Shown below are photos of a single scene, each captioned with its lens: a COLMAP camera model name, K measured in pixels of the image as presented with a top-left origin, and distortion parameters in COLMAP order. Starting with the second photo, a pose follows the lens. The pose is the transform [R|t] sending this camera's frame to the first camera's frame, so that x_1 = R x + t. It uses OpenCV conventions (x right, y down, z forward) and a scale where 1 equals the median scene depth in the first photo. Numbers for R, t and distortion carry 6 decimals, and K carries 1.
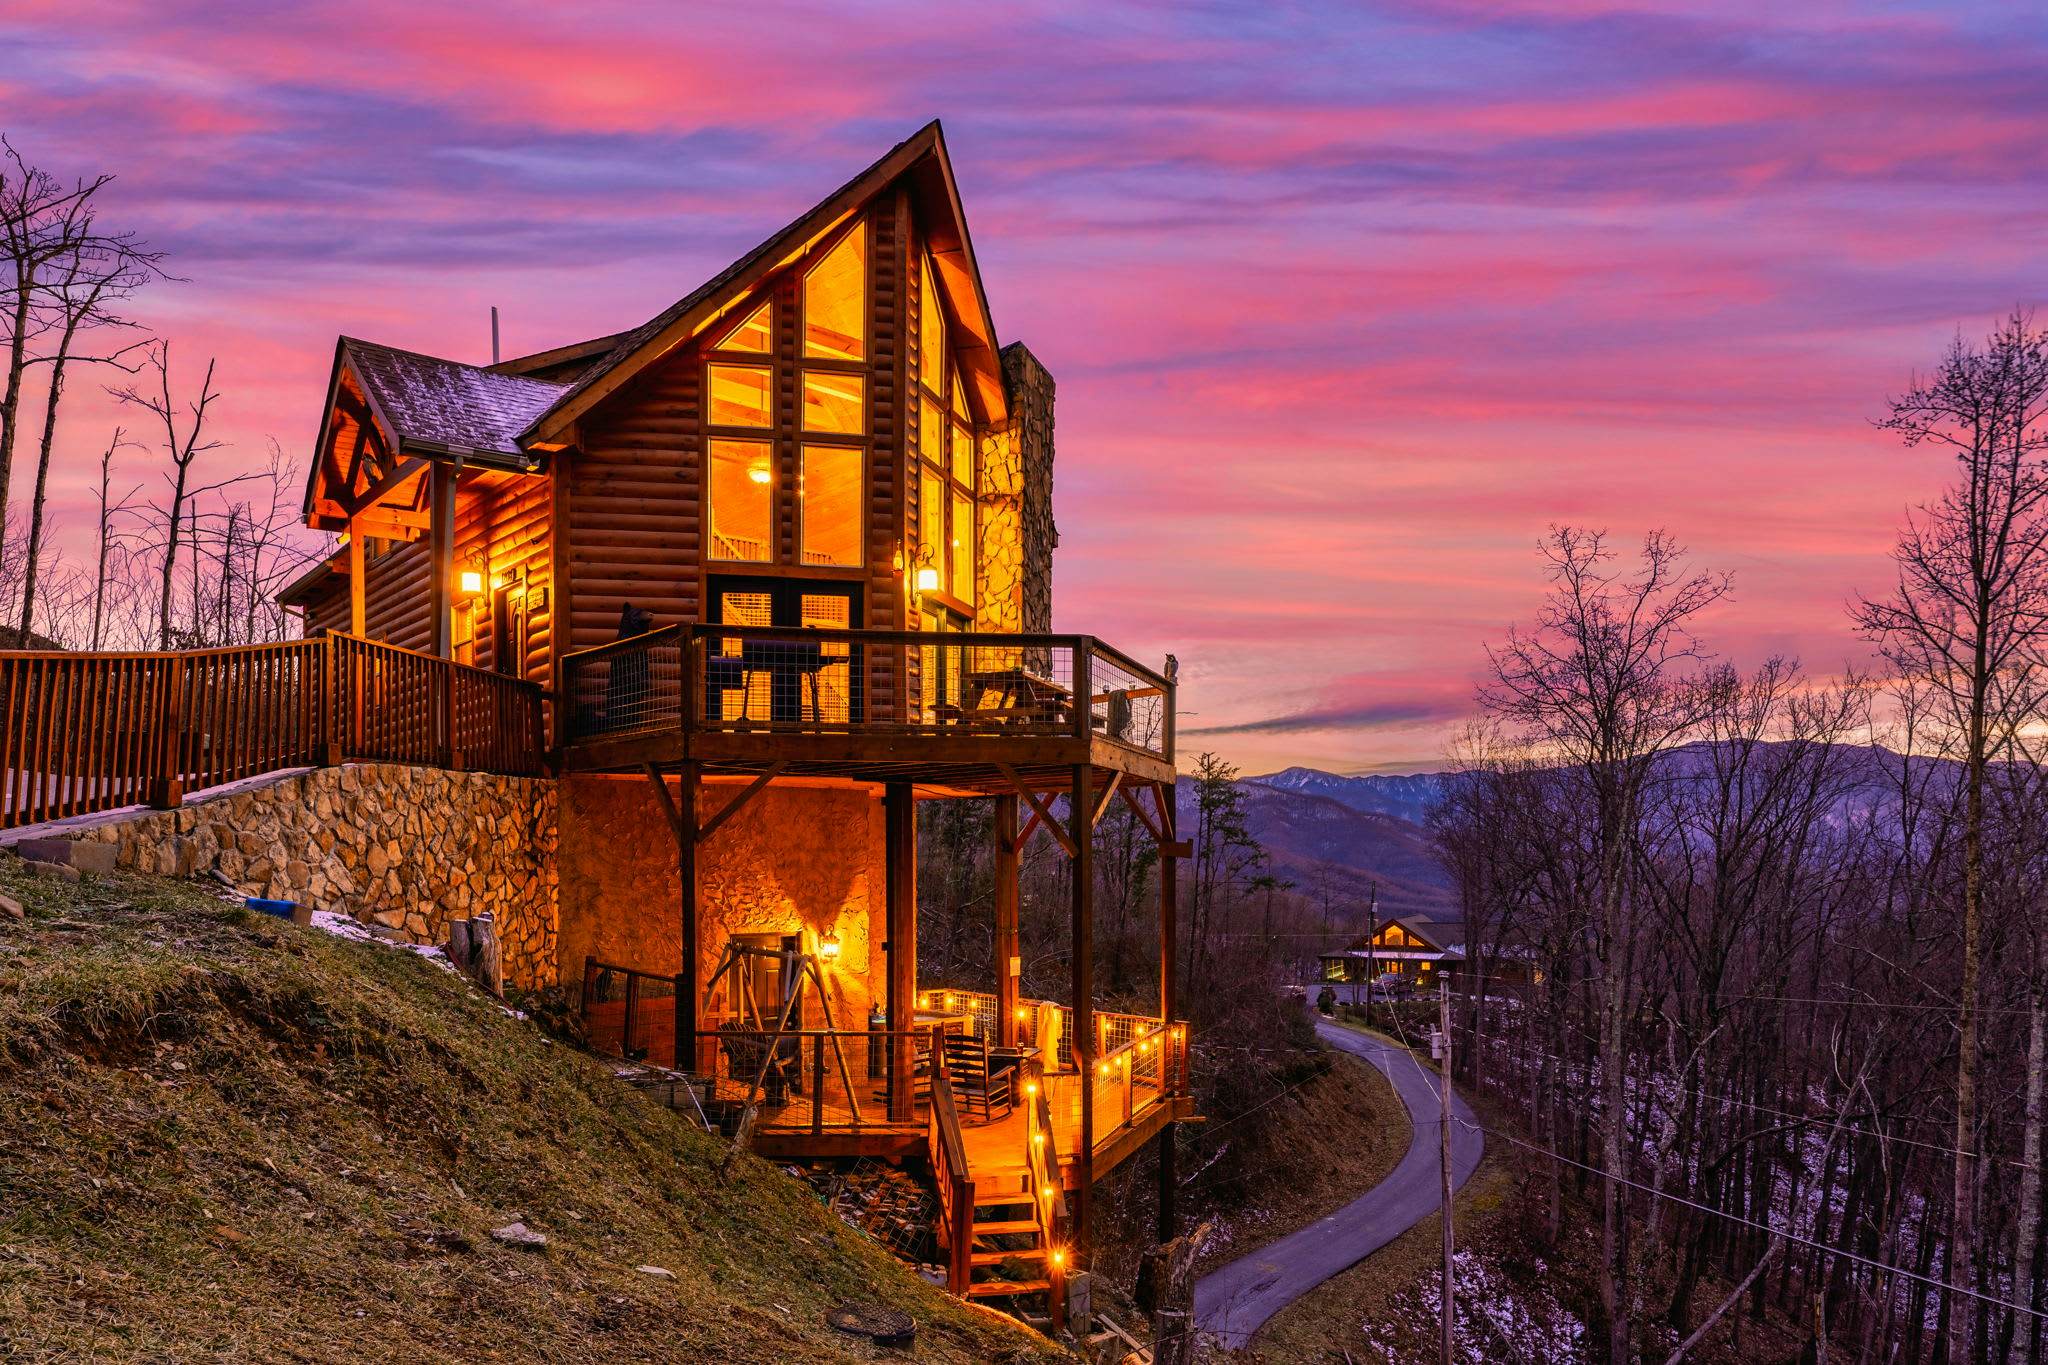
lens RADIAL K [[1311.9, 0, 1013.5], [0, 1311.9, 879.8], [0, 0, 1]] dist [-0.006758, 0.001601]
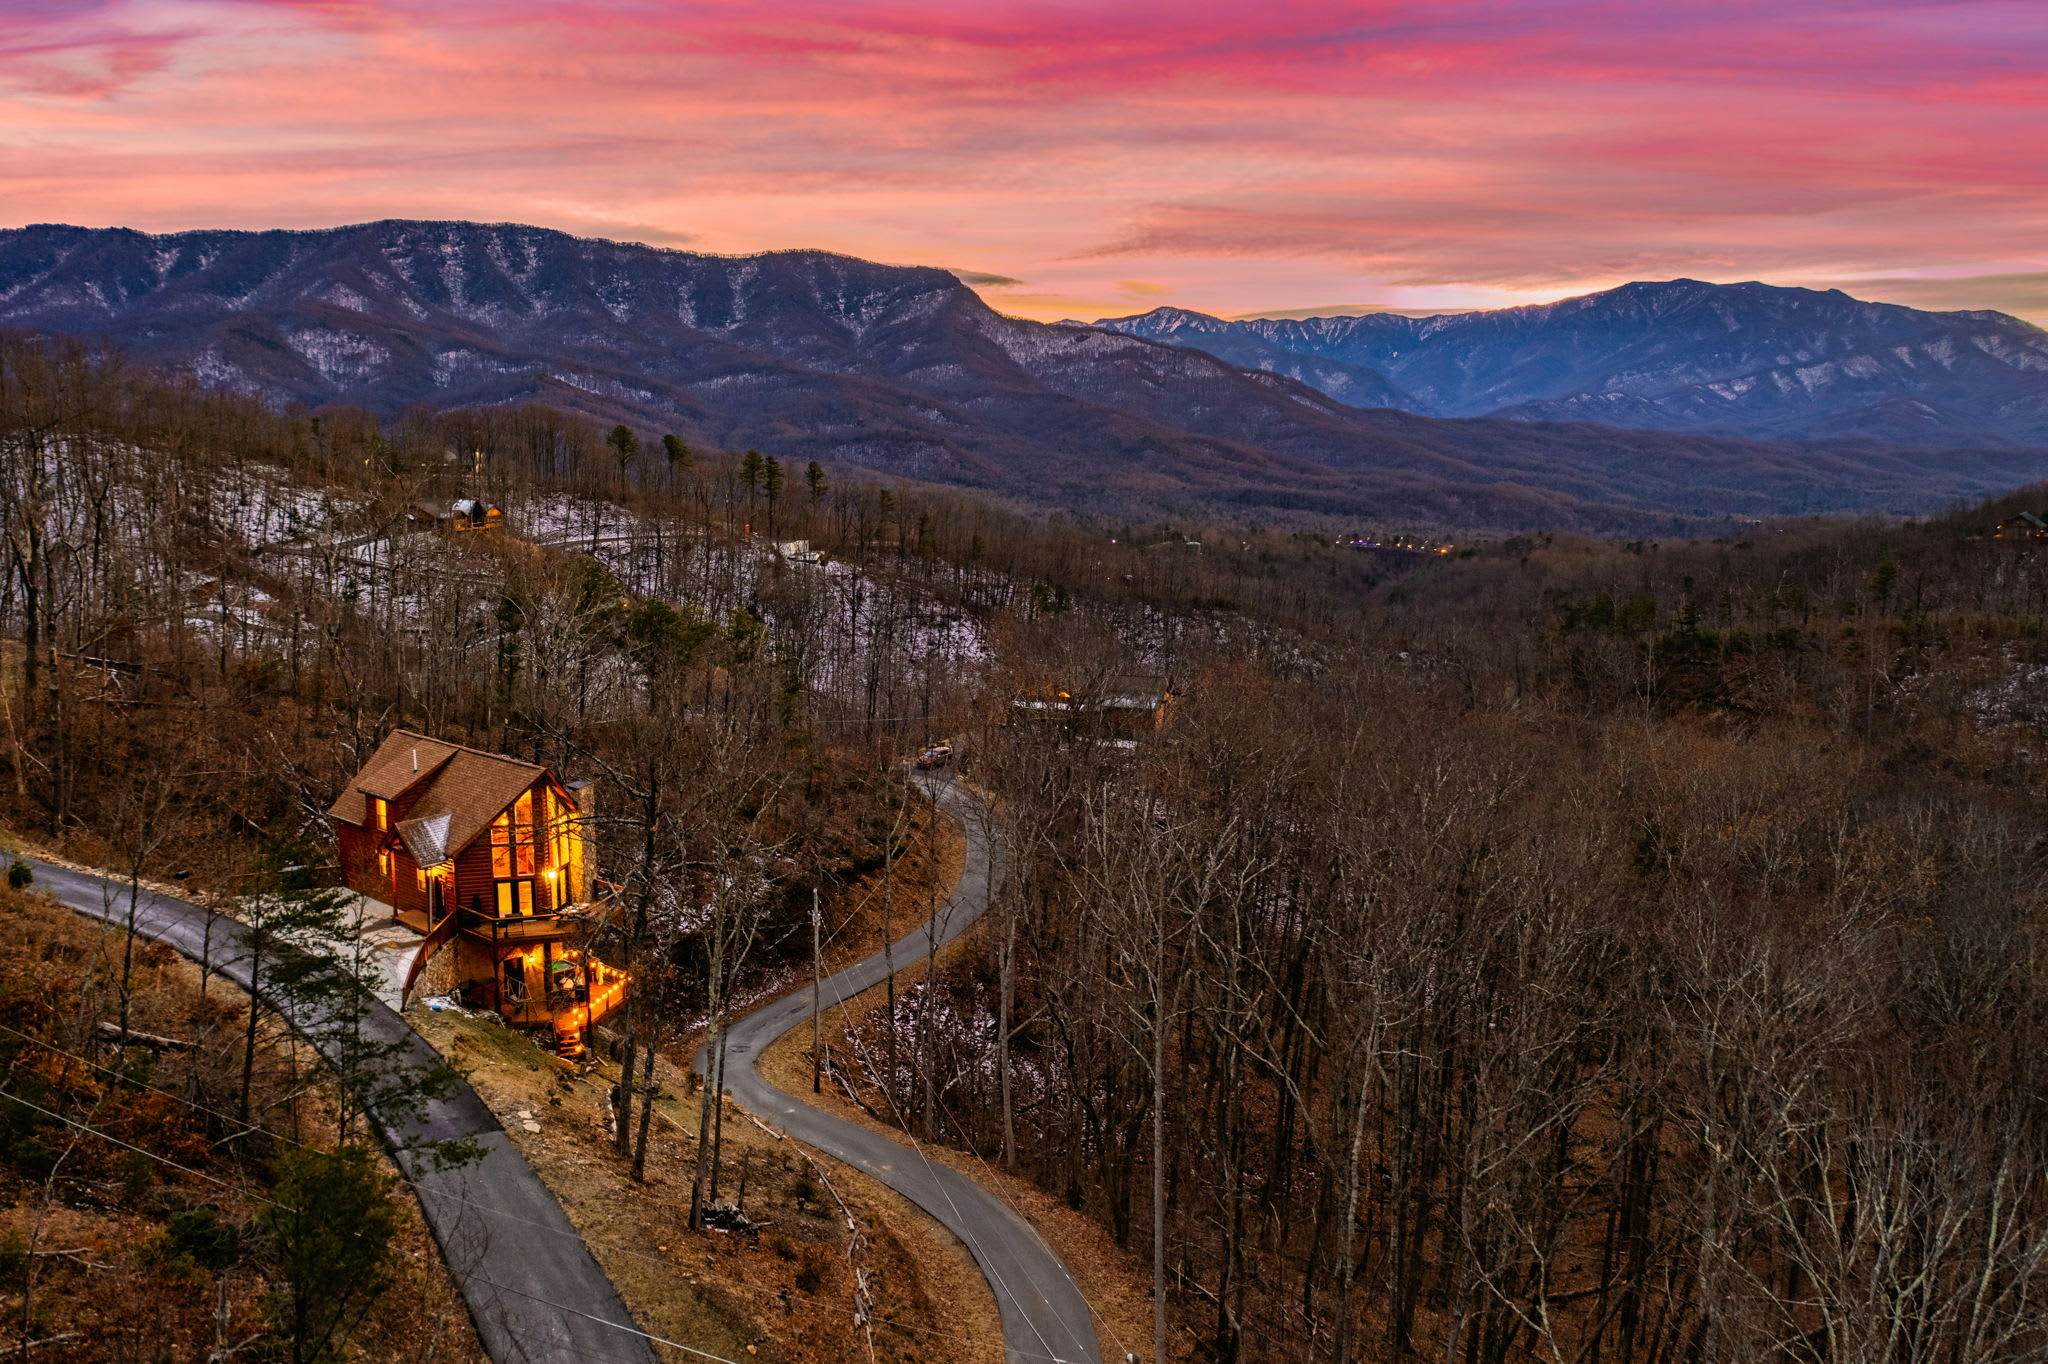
lens RADIAL K [[1628.1, 0, 1020.9], [0, 1628.1, 682.9], [0, 0, 1]] dist [-0.021160, 0.008124]
pose [[0.992376, -0.021252, 0.121404, 0.741796], [0.003693, 0.989706, 0.143066, -1.478044], [-0.123195, -0.141527, 0.982239, -3.818760]]
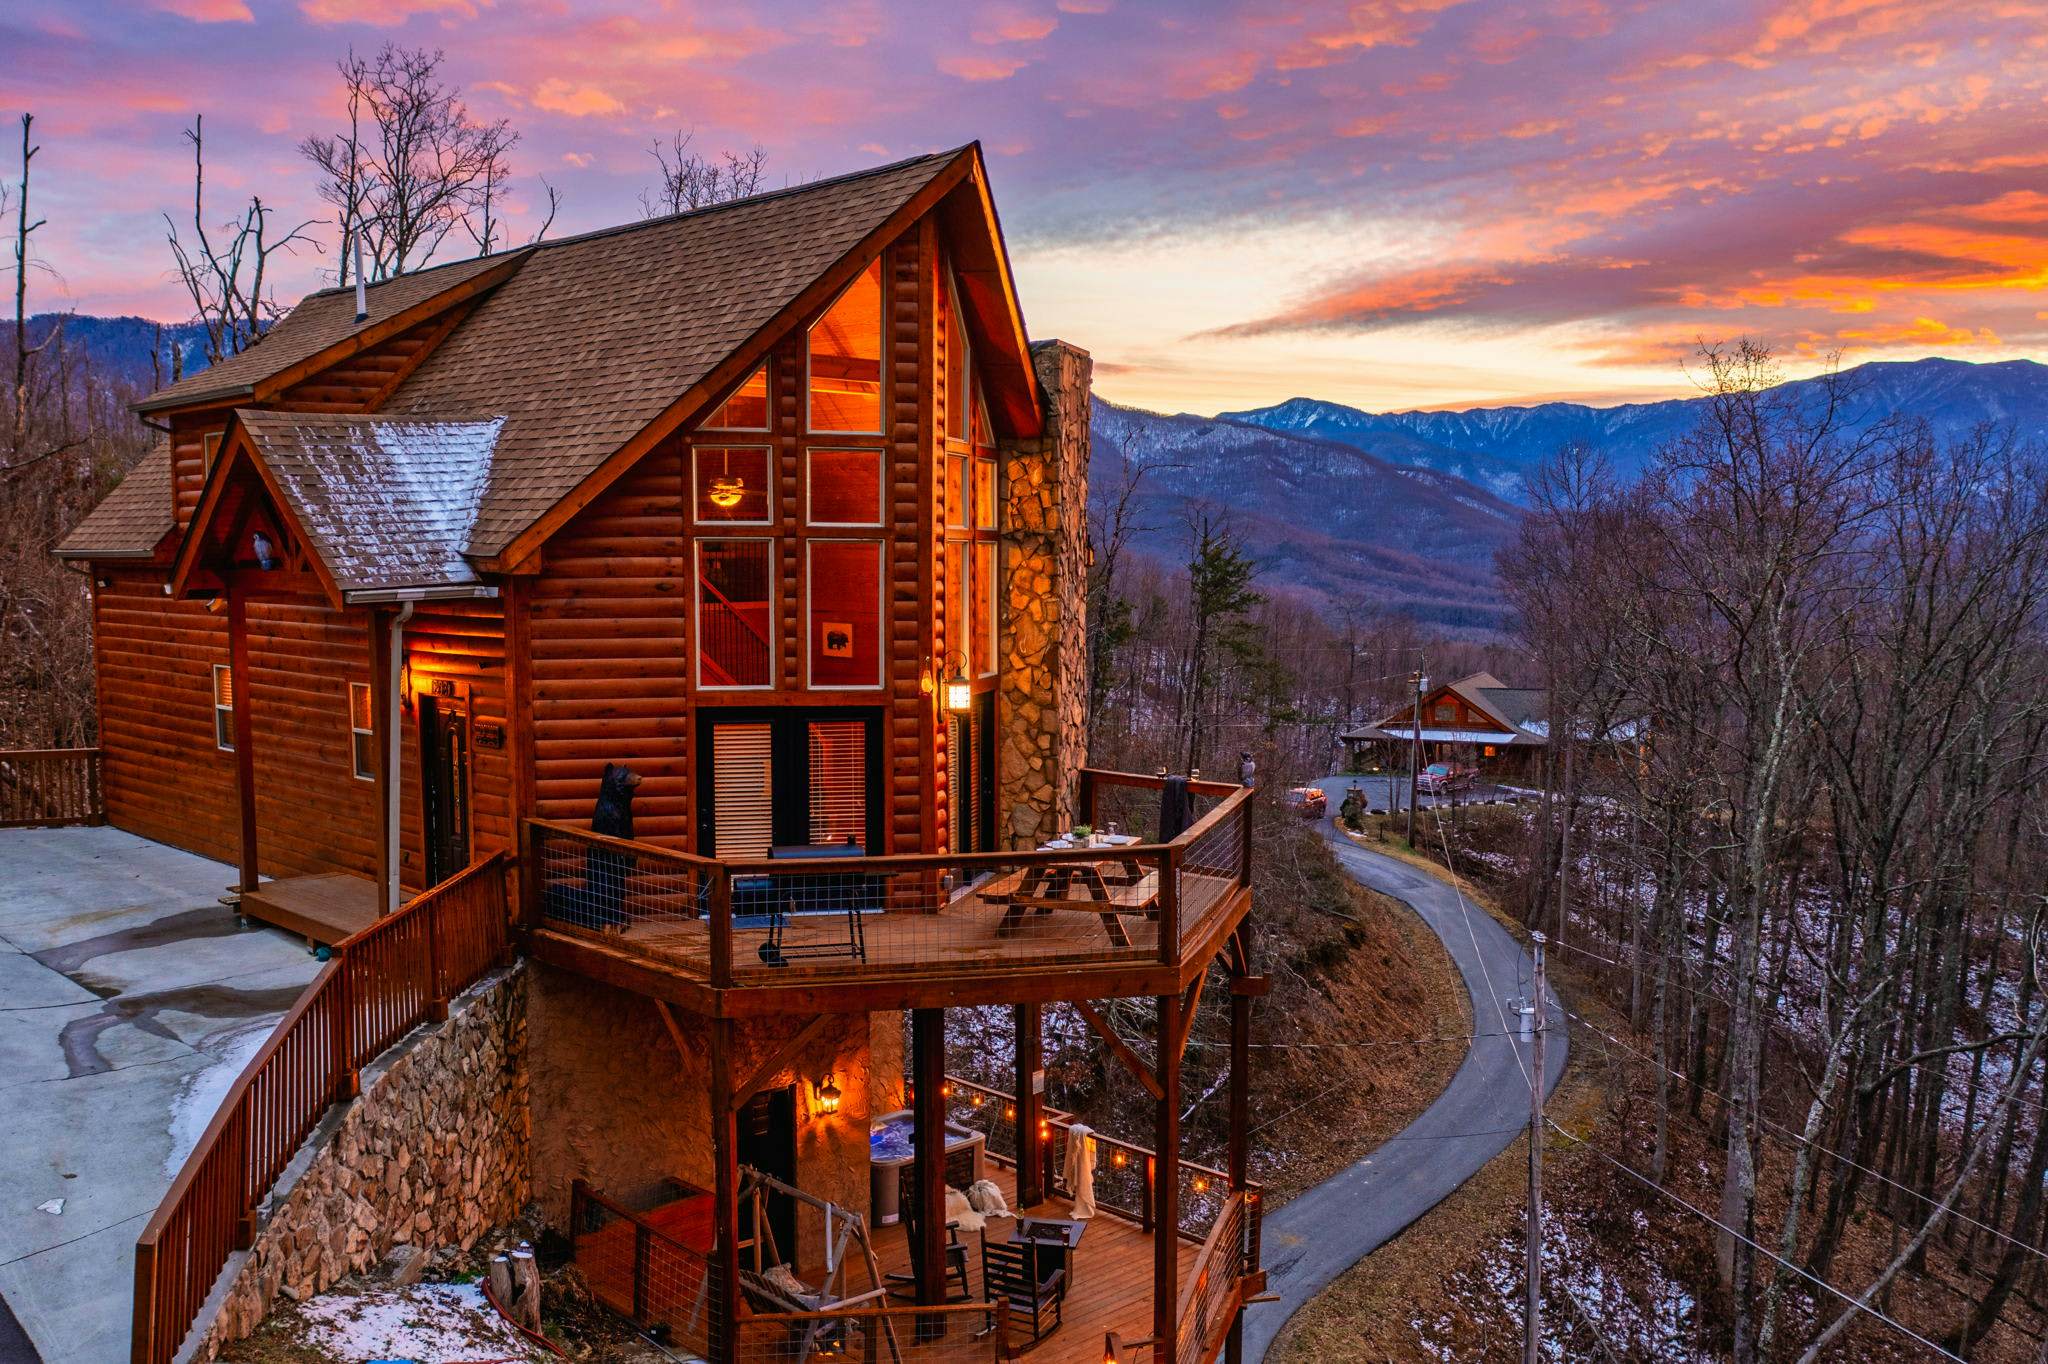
lens RADIAL K [[1889.8, 0, 939.6], [0, 1889.8, 766.8], [0, 0, 1]] dist [-0.021058, 0.000000]
pose [[0.999668, -0.007045, 0.024789, -0.108158], [0.004362, 0.994288, 0.106640, -0.312344], [-0.025399, -0.106497, 0.993989, -0.177620]]
